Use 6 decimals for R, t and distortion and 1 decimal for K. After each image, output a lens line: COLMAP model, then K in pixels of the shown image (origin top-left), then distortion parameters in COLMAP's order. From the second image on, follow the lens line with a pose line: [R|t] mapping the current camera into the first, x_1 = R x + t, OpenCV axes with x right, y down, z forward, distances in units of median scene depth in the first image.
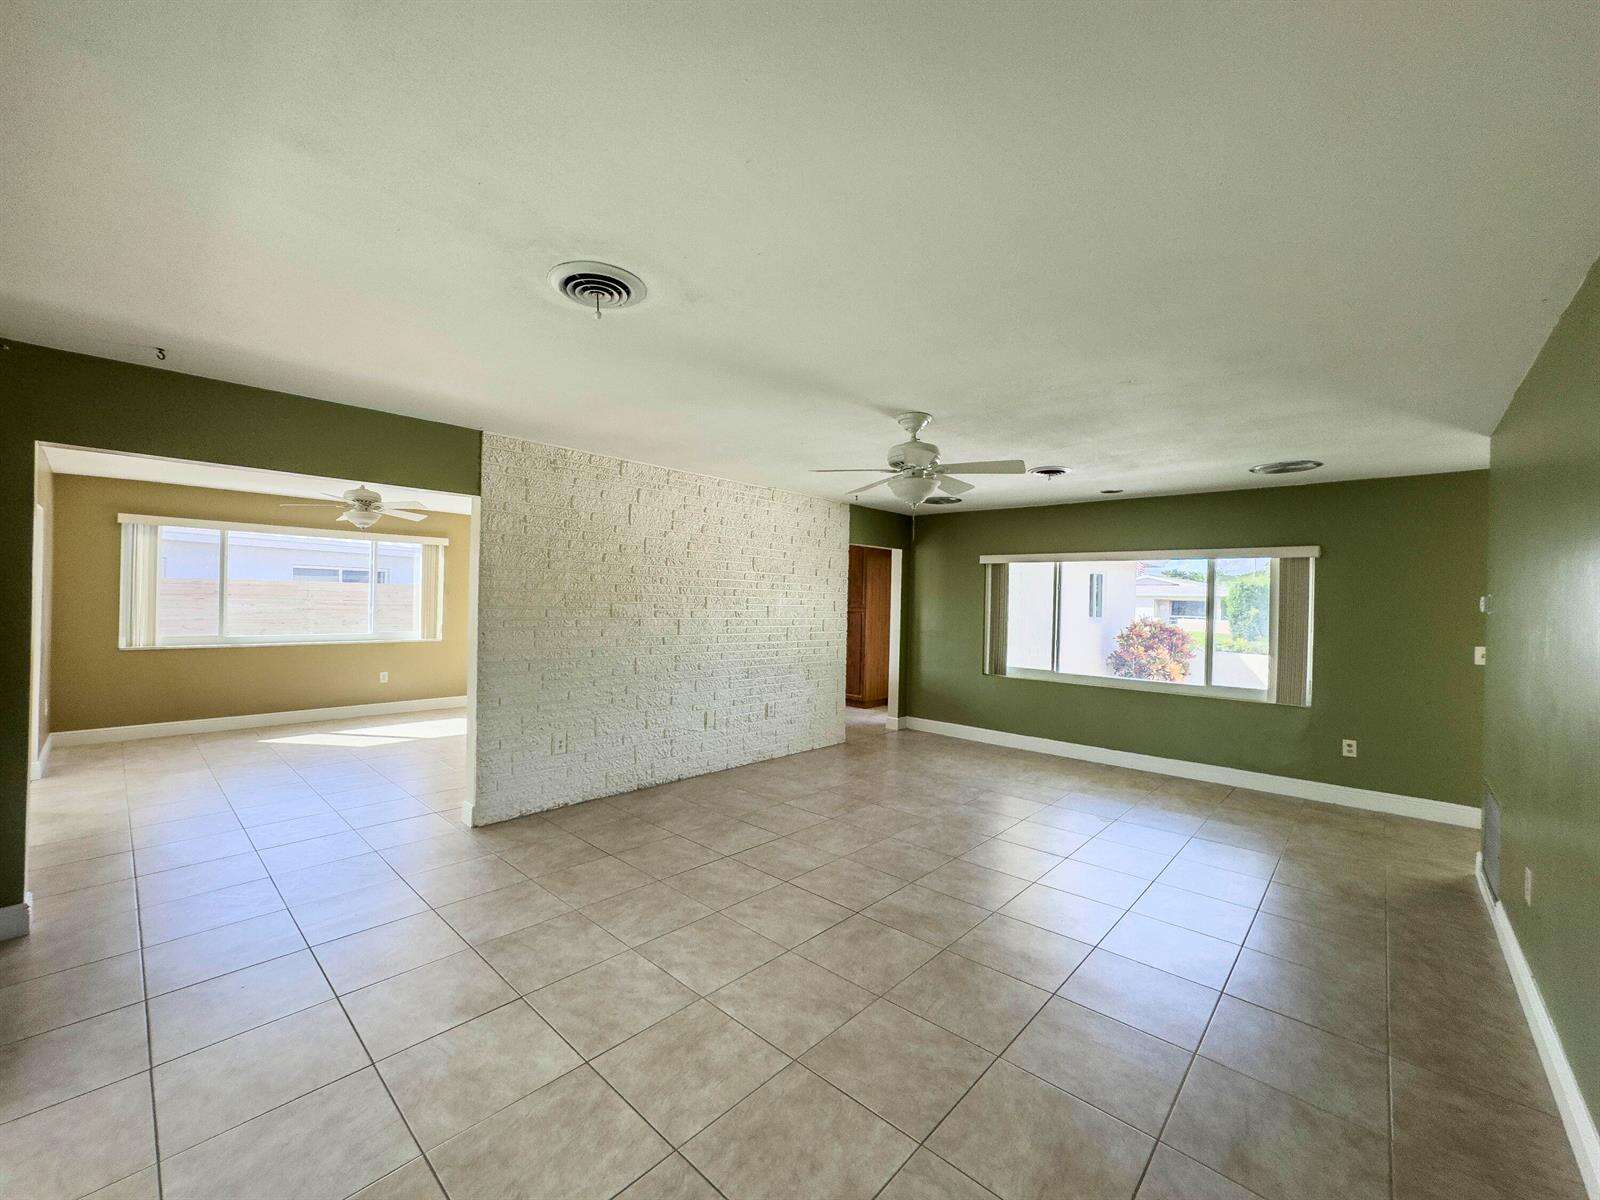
lens RADIAL K [[646.2, 0, 808.3], [0, 646.2, 602.2], [0, 0, 1]] dist [-0.027571, 0.011279]
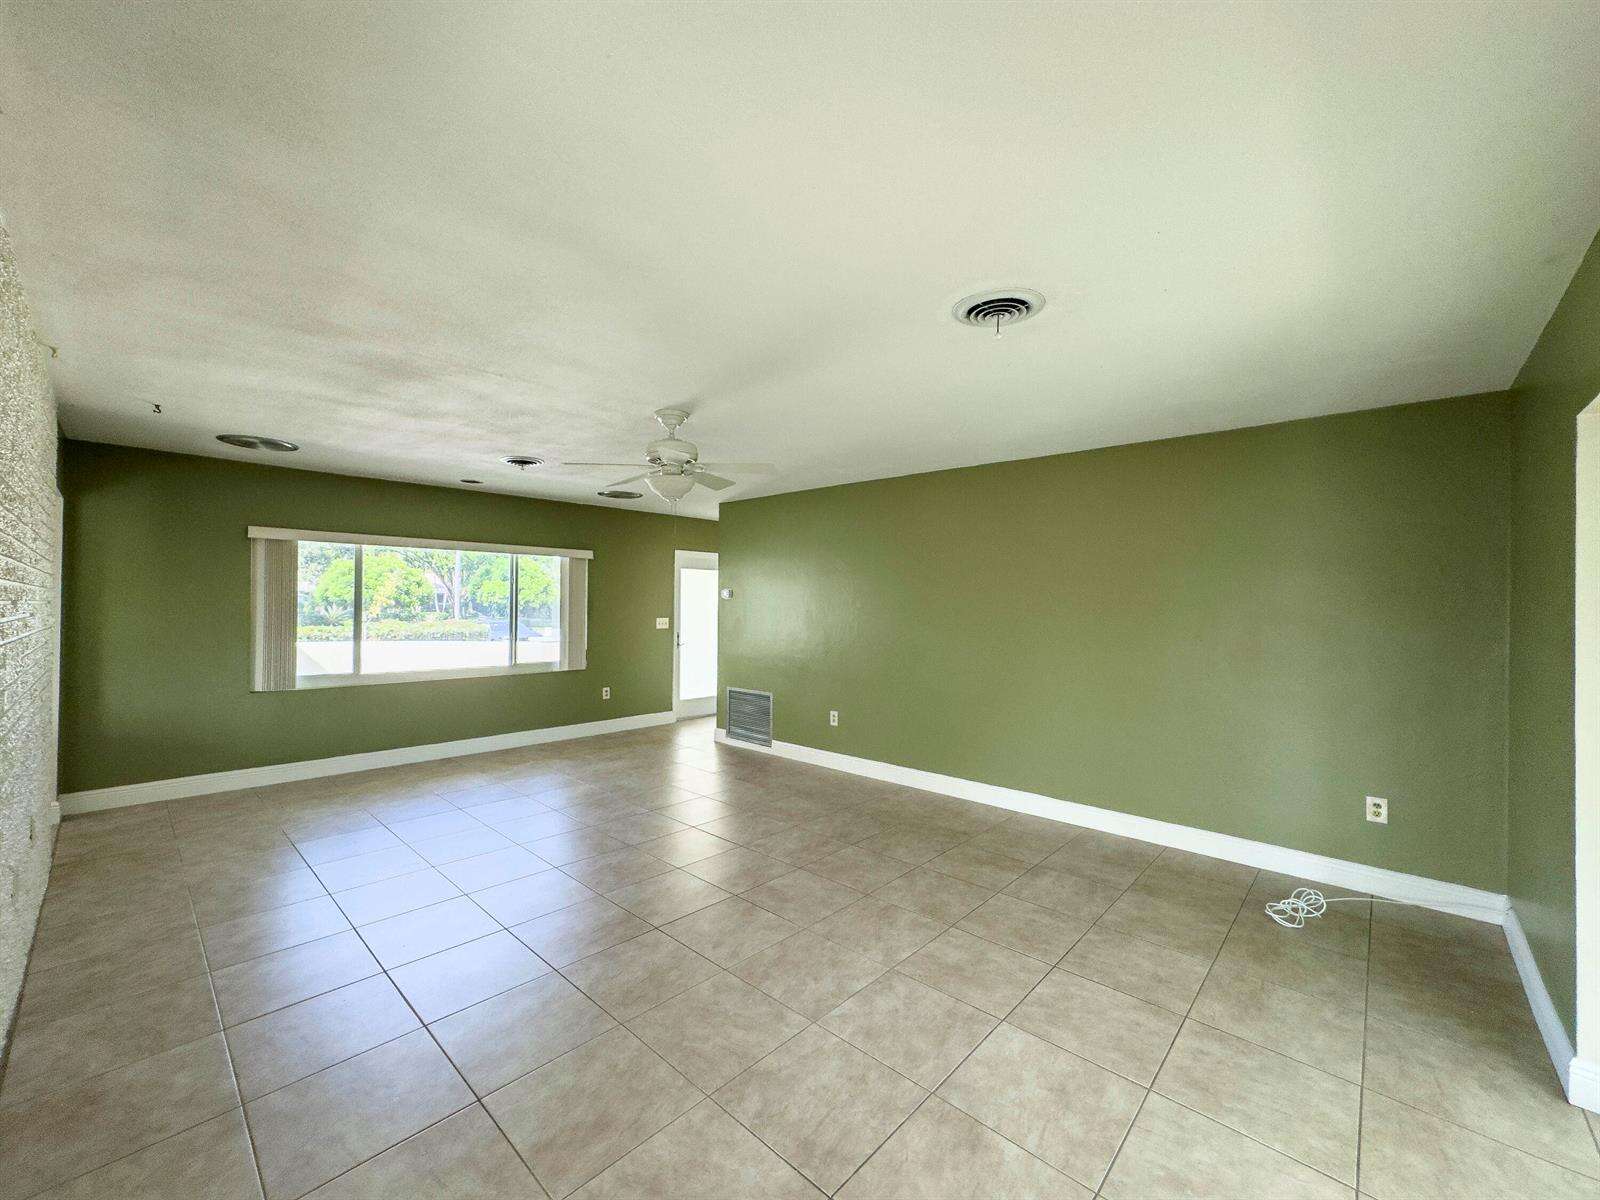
lens RADIAL K [[646.2, 0, 789.9], [0, 646.2, 598.5], [0, 0, 1]] dist [-0.027571, 0.011279]
pose [[0.020586, -0.015150, 0.999673, -0.713561], [-0.006519, 0.999862, 0.015287, -0.011896], [-0.999767, -0.006832, 0.020485, 0.664879]]
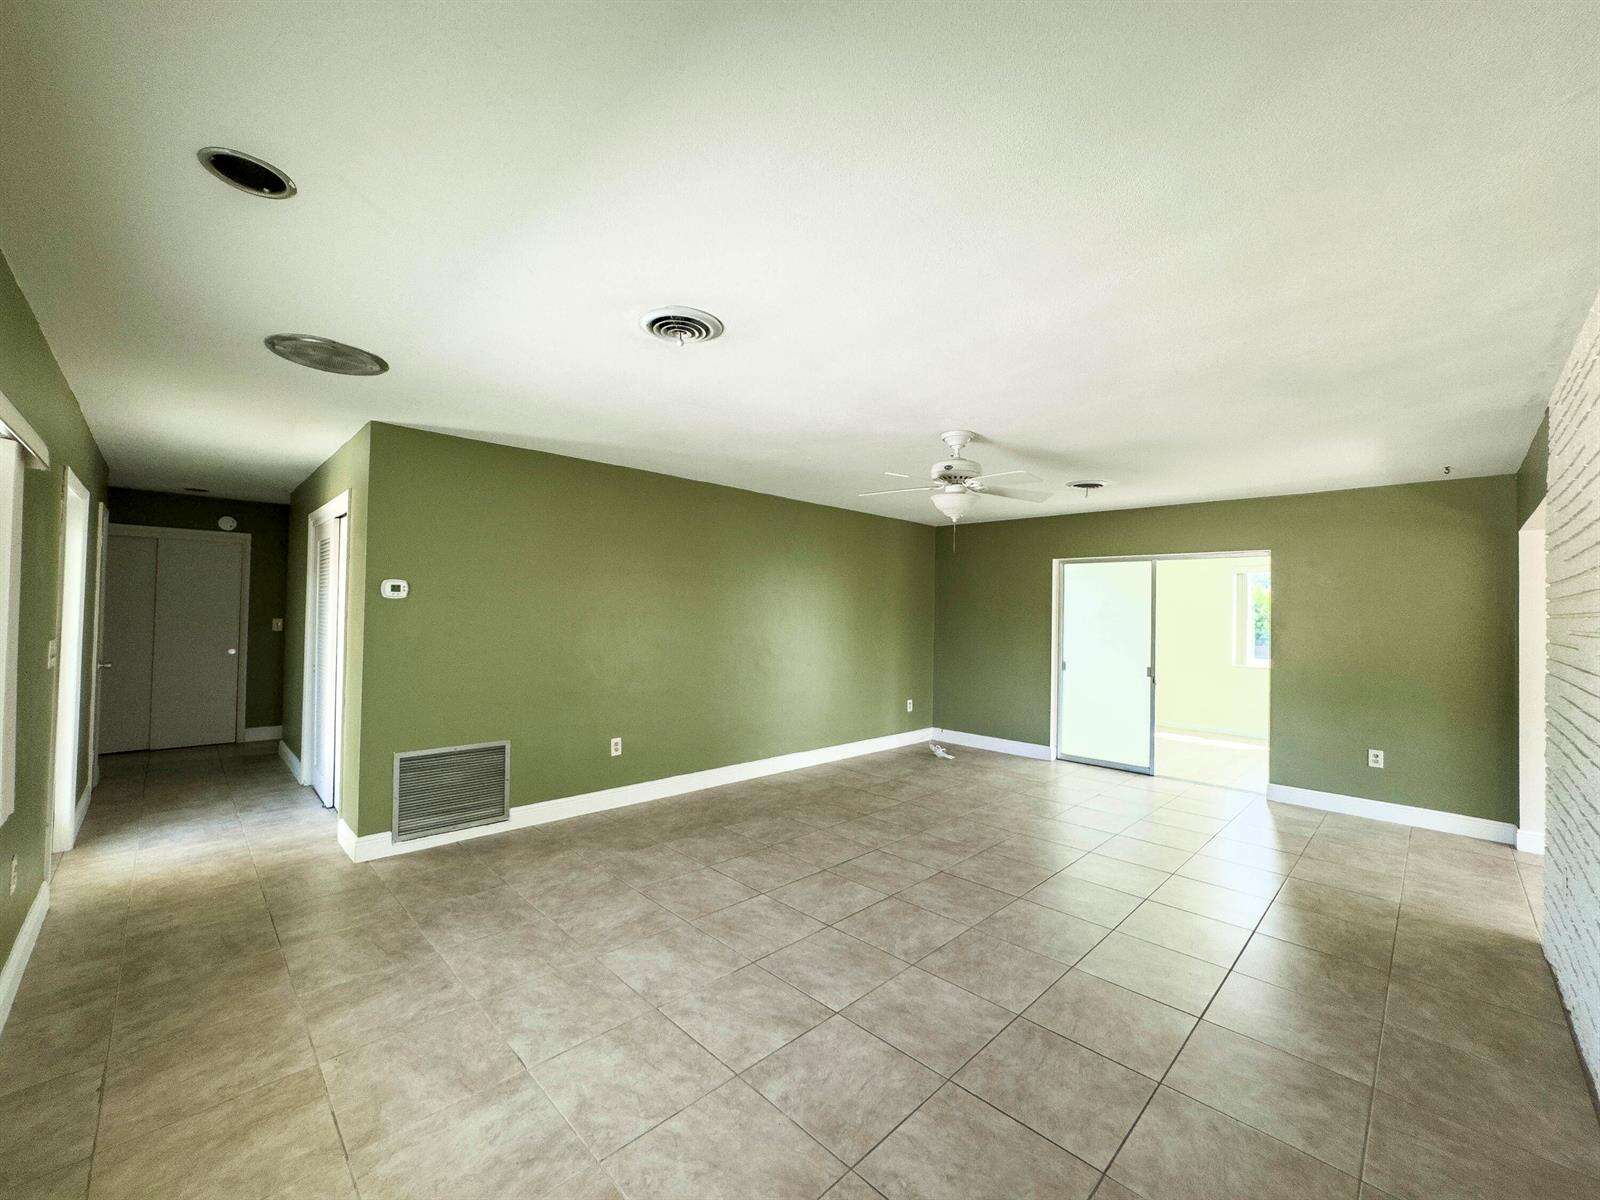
lens RADIAL K [[646.2, 0, 805.8], [0, 646.2, 597.1], [0, 0, 1]] dist [-0.027571, 0.011279]
pose [[-0.997737, -0.041286, 0.053071, 0.289205], [-0.042568, 0.998823, -0.023243, 0.011428], [-0.052049, -0.025450, -0.998320, 1.736408]]
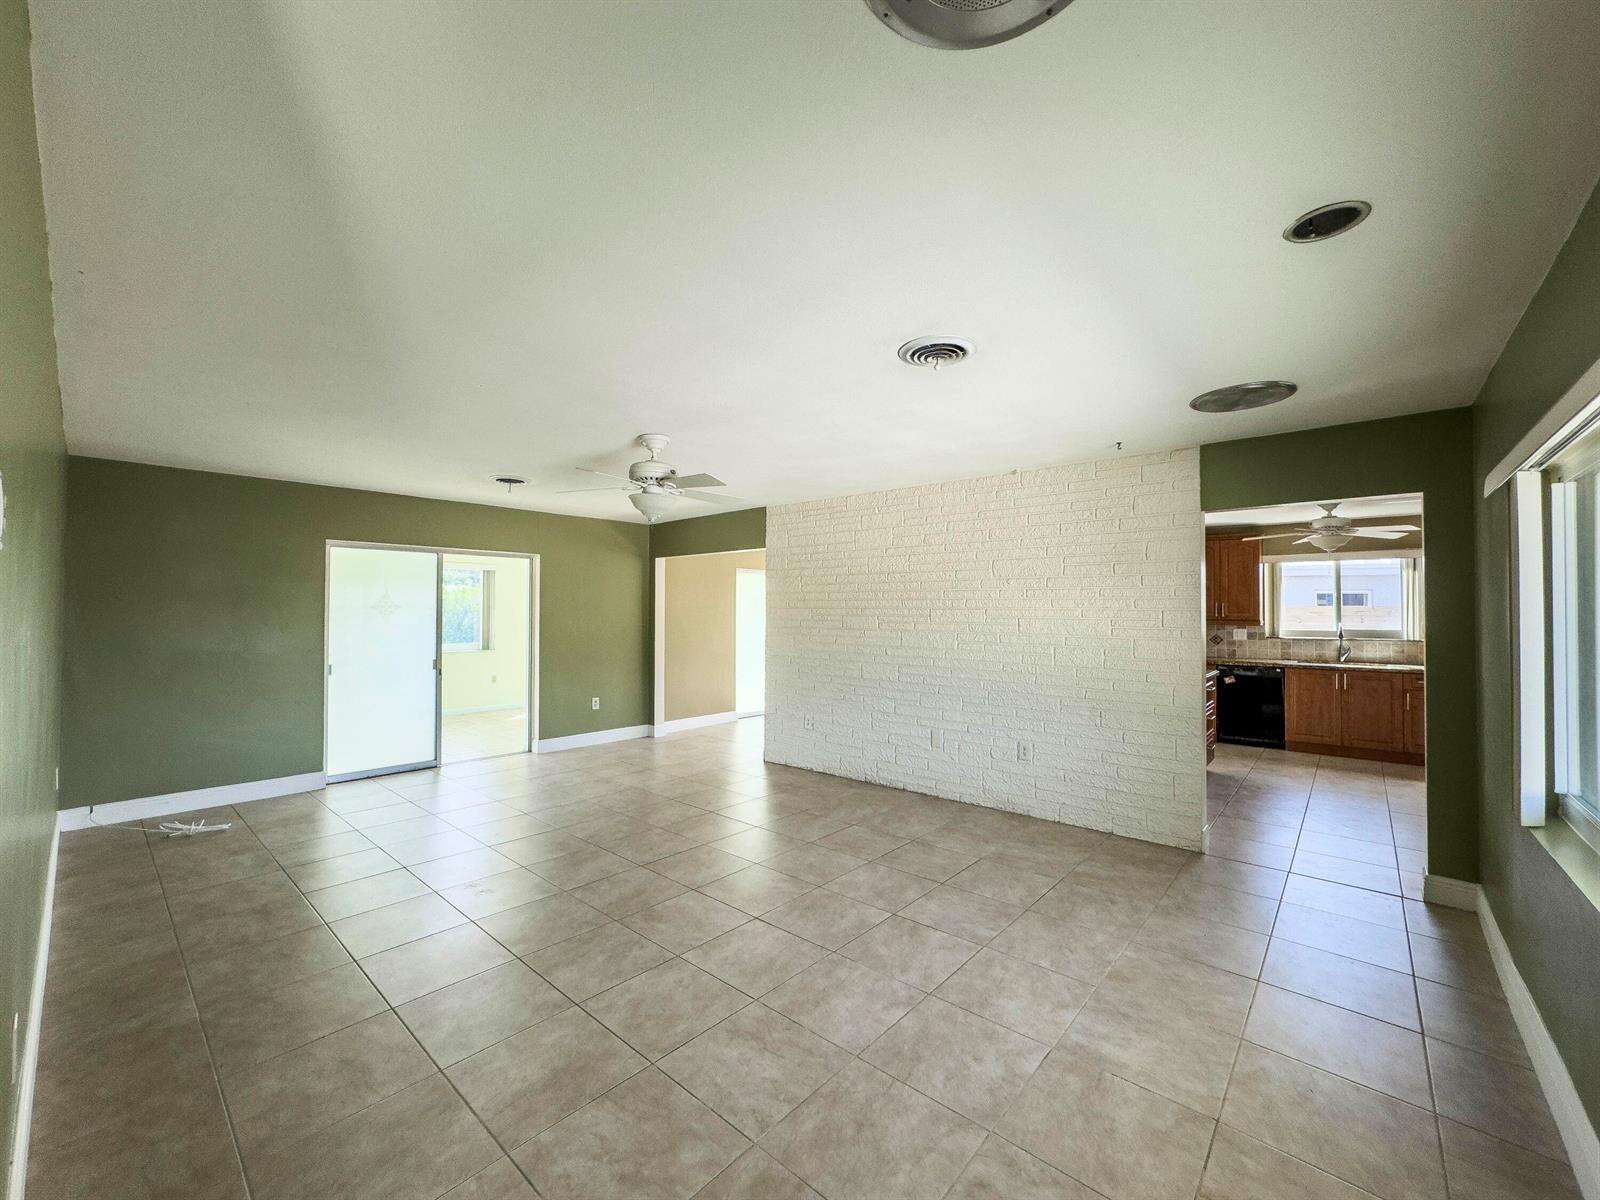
lens RADIAL K [[646.2, 0, 791.5], [0, 646.2, 597.3], [0, 0, 1]] dist [-0.027571, 0.011279]
pose [[0.005635, -0.050015, -0.998733, 1.050791], [-0.005999, 0.998729, -0.050048, 0.030314], [0.999966, 0.006274, 0.005328, 1.032542]]
